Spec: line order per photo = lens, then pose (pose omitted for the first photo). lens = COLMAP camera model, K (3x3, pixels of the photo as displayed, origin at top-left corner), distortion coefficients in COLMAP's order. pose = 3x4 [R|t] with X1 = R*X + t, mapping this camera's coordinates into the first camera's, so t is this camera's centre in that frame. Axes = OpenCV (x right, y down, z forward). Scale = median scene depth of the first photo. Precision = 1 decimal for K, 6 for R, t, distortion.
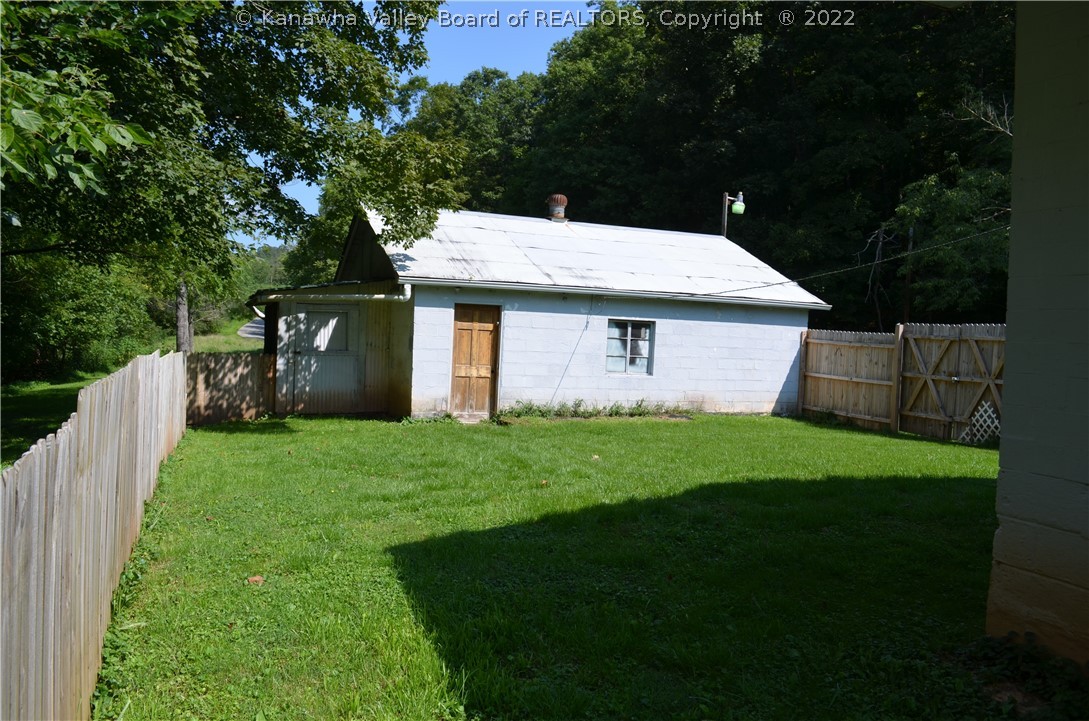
lens RADIAL K [[886.2, 0, 543.2], [0, 886.2, 359.7], [0, 0, 1]] dist [-0.043937, 0.000063]
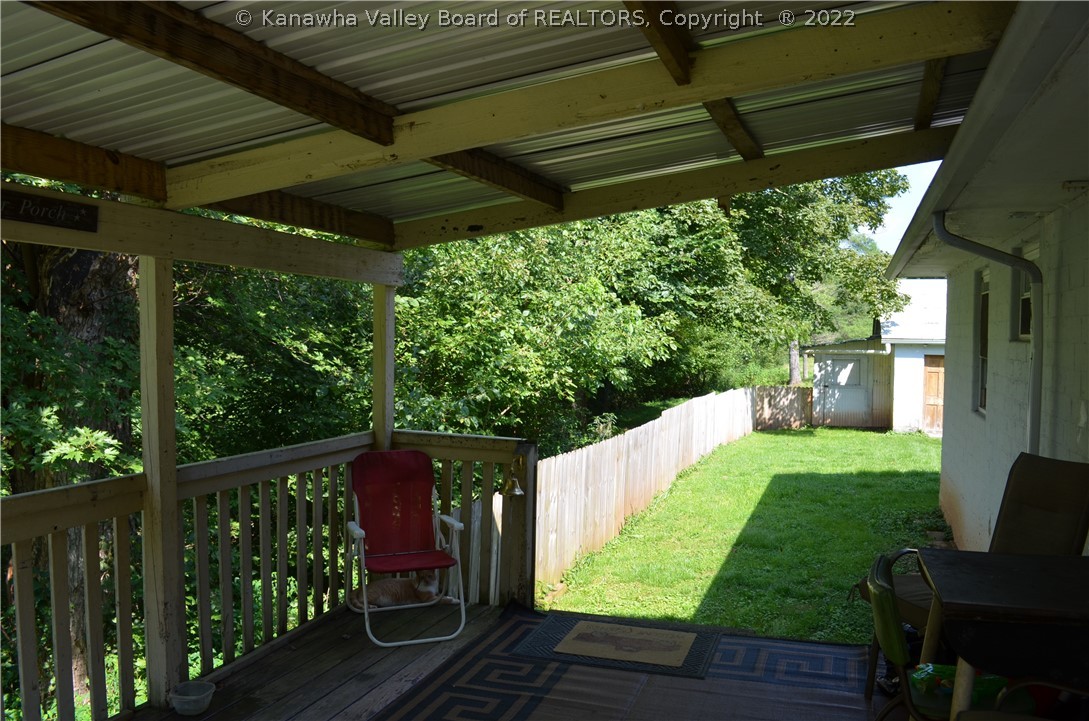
lens RADIAL K [[841.1, 0, 544.0], [0, 841.1, 363.8], [0, 0, 1]] dist [-0.000914, -0.000853]
pose [[0.763165, -0.002576, -0.646198, 0.294638], [-0.008774, 0.999859, -0.014348, -0.021233], [0.646144, 0.016619, 0.763035, -0.437308]]
